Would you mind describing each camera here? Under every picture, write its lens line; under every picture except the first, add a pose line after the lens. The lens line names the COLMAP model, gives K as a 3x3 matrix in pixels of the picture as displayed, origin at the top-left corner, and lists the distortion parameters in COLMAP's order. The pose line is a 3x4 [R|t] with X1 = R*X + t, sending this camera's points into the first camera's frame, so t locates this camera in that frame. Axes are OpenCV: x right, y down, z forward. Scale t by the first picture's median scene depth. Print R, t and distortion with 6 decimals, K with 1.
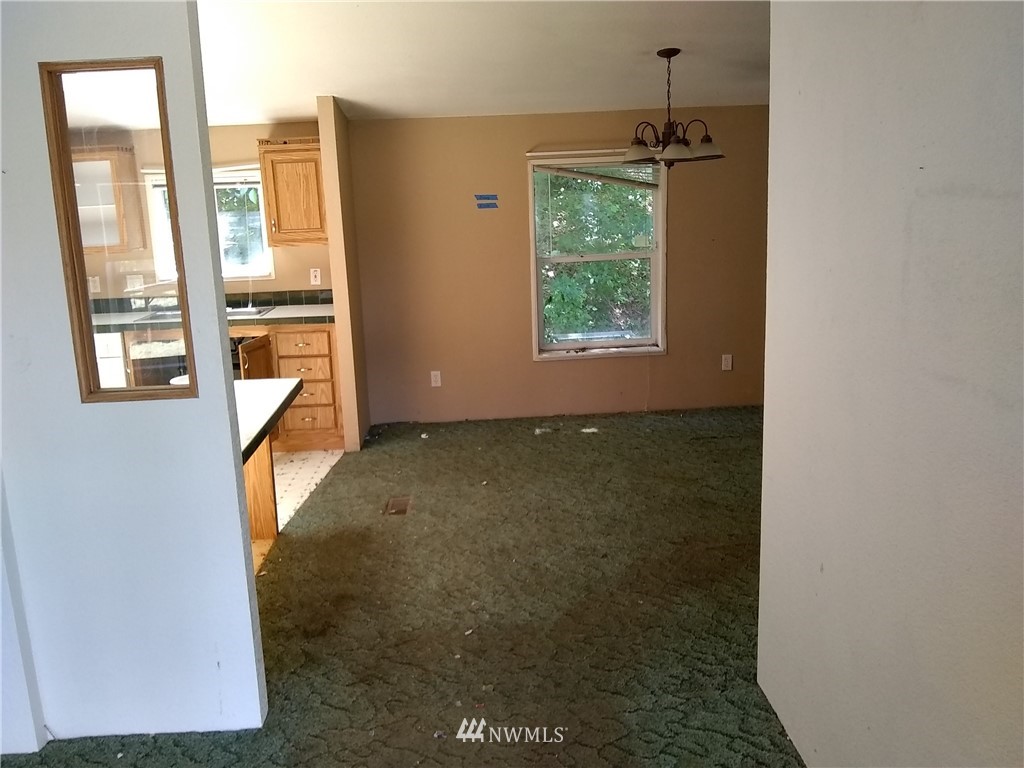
lens RADIAL K [[910.1, 0, 517.4], [0, 910.1, 401.9], [0, 0, 1]] dist [0.005297, -0.107632]
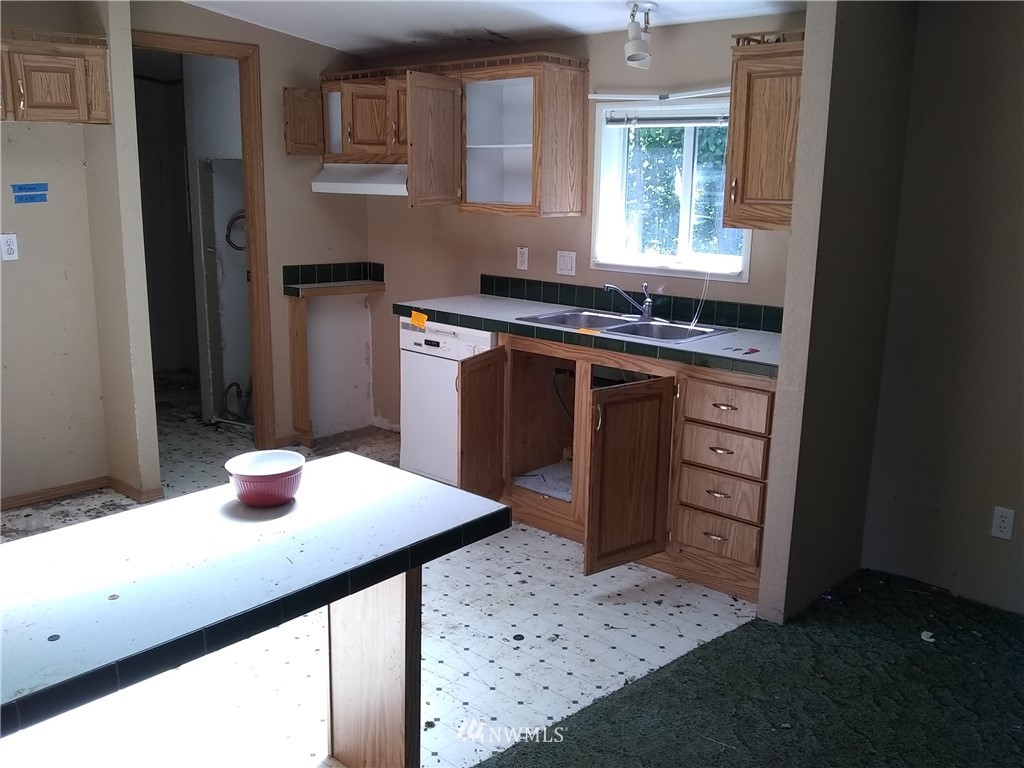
lens RADIAL K [[910.1, 0, 517.4], [0, 910.1, 401.9], [0, 0, 1]] dist [0.005297, -0.107632]
pose [[0.701000, 0.214731, -0.680066, 0.050923], [-0.200920, 0.974431, 0.100573, -0.095791], [0.684273, 0.066137, 0.726220, 0.508567]]
